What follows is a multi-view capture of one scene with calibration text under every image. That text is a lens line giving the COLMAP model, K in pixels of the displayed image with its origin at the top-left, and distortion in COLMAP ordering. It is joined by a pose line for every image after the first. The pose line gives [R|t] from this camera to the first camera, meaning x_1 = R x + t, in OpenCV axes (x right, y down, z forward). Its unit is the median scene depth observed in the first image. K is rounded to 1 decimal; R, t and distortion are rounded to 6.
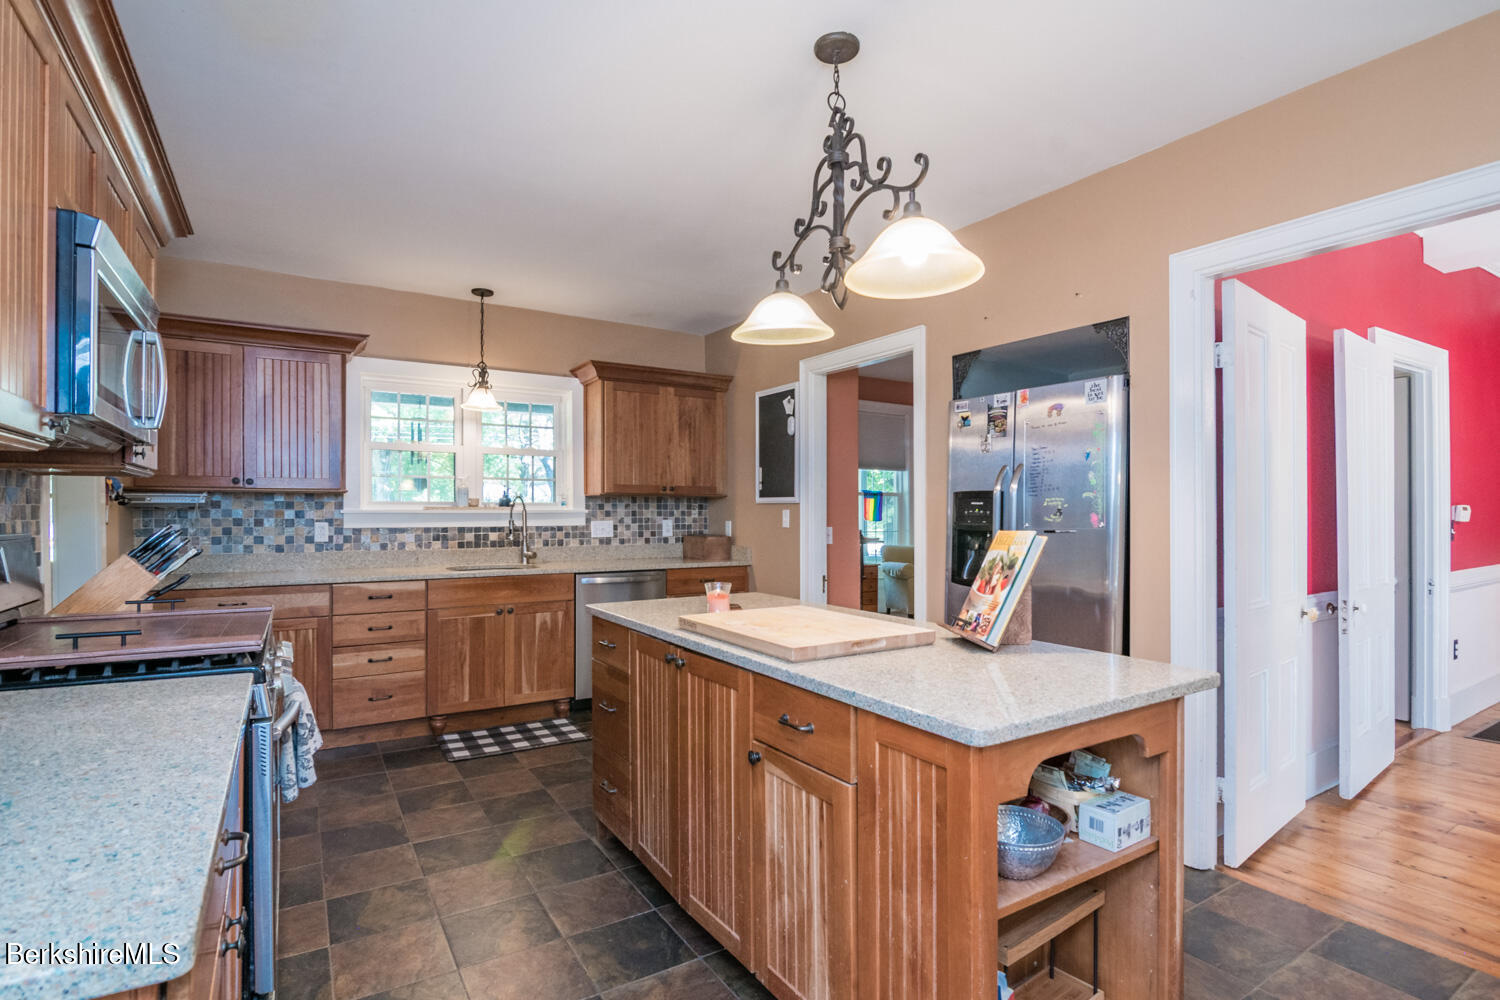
lens RADIAL K [[731.0, 0, 748.5], [0, 731.0, 508.4], [0, 0, 1]] dist [-0.003817, -0.000388]
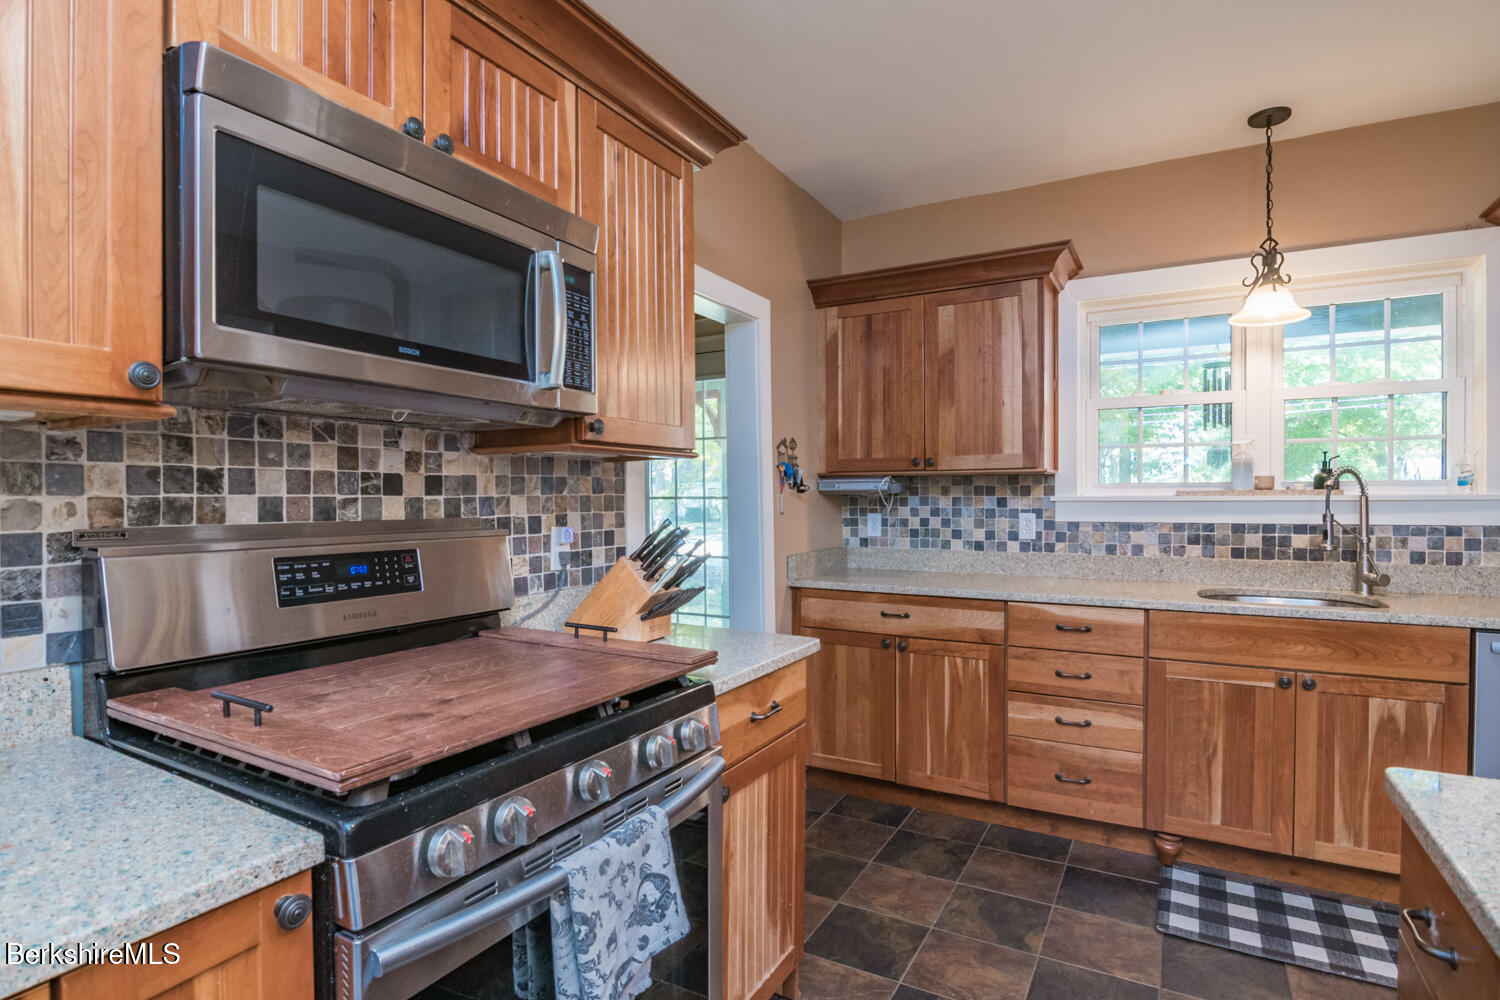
lens RADIAL K [[755.6, 0, 745.9], [0, 755.6, 505.4], [0, 0, 1]] dist [-0.023080, -0.000116]
pose [[0.466128, 0.007435, -0.884686, -0.036759], [0.007387, 0.999897, 0.012296, -0.000413], [0.884687, -0.012267, 0.466025, 0.387493]]
